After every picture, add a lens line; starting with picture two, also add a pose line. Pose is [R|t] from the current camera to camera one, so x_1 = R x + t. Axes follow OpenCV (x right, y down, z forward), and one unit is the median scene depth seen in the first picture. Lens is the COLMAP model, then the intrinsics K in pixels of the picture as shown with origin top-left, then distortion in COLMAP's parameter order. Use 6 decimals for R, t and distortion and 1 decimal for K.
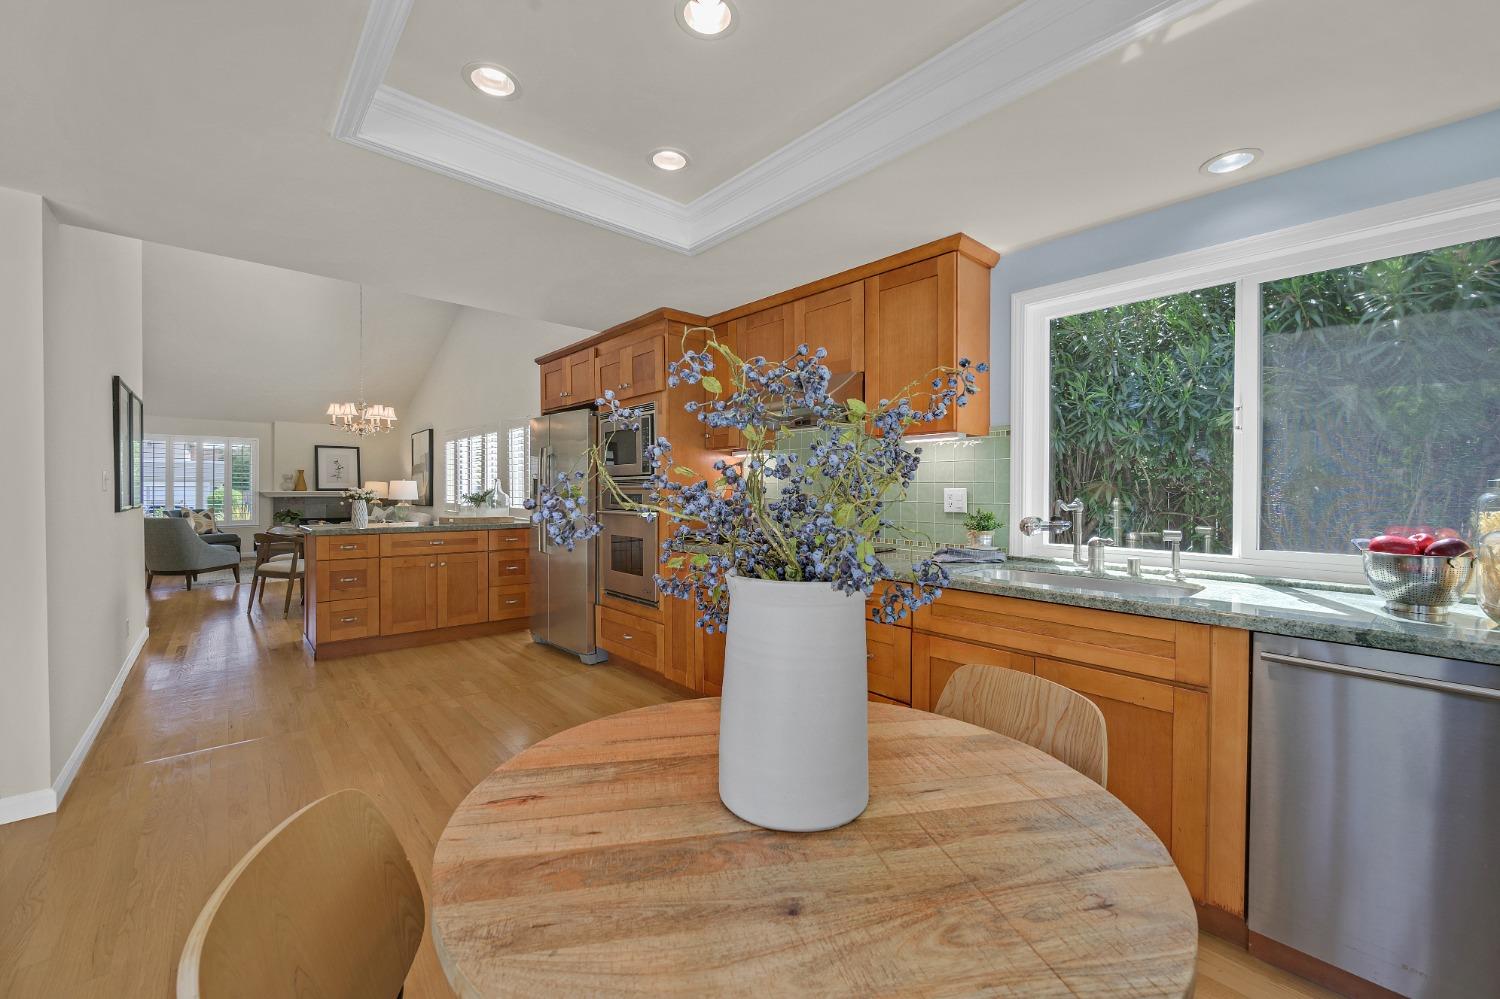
lens RADIAL K [[597.4, 0, 755.4], [0, 597.4, 494.9], [0, 0, 1]] dist [-0.006122, 0.000527]
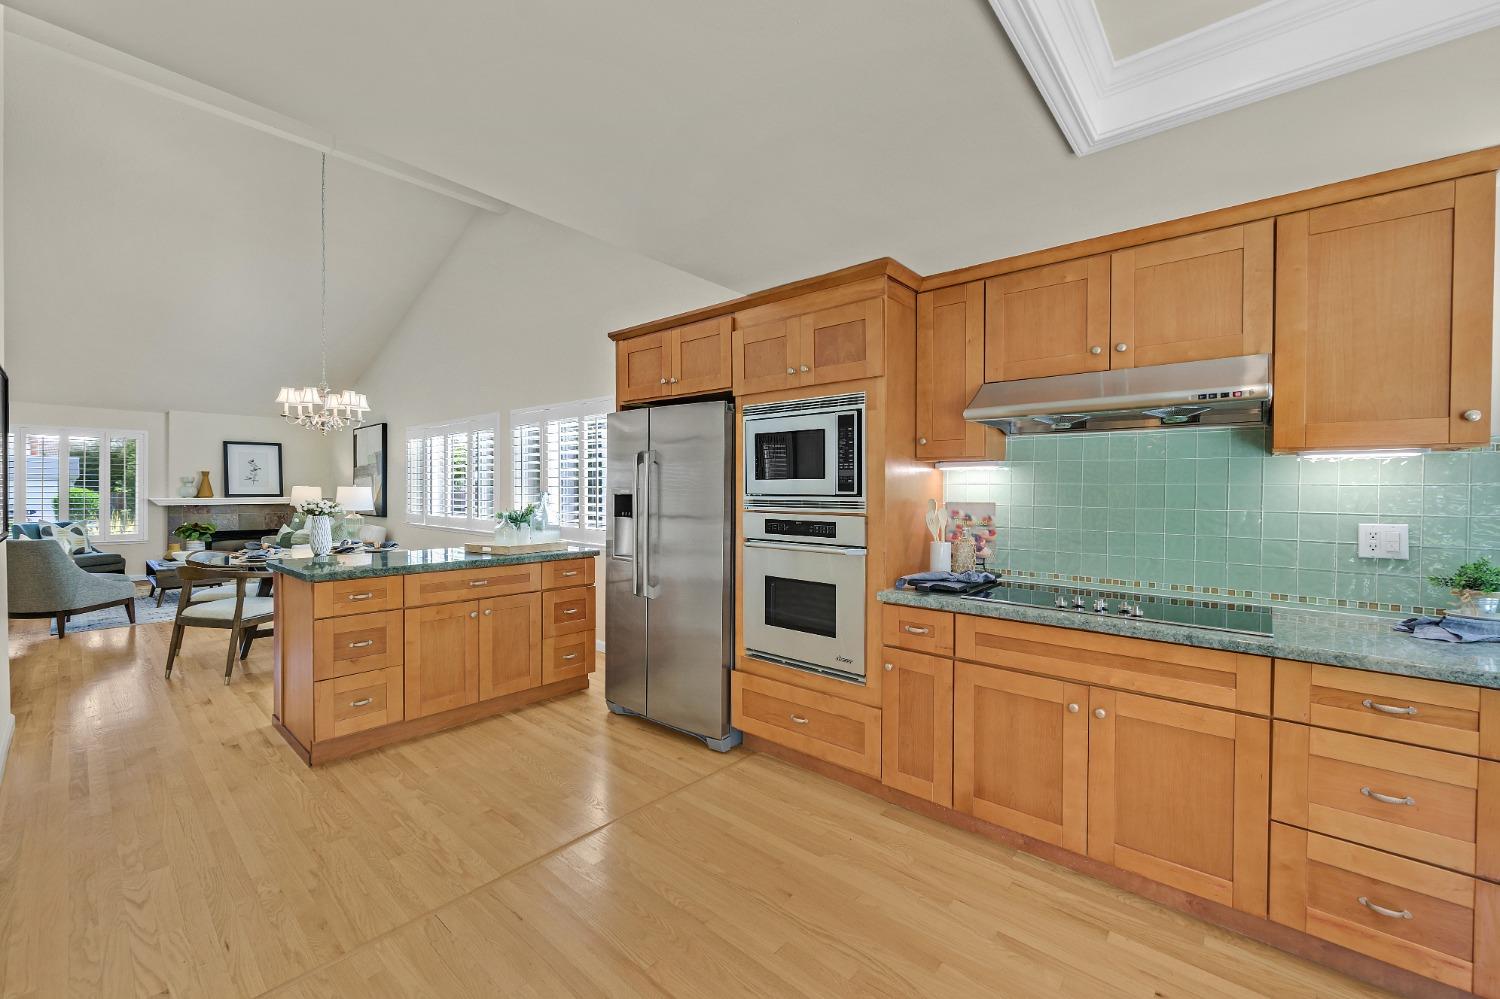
lens RADIAL K [[597.4, 0, 755.4], [0, 597.4, 494.9], [0, 0, 1]] dist [-0.006122, 0.000527]
pose [[0.991602, 0.001371, 0.129323, -0.312404], [-0.001480, 0.999999, 0.000744, -0.028368], [-0.129321, -0.000929, 0.991602, 0.256698]]
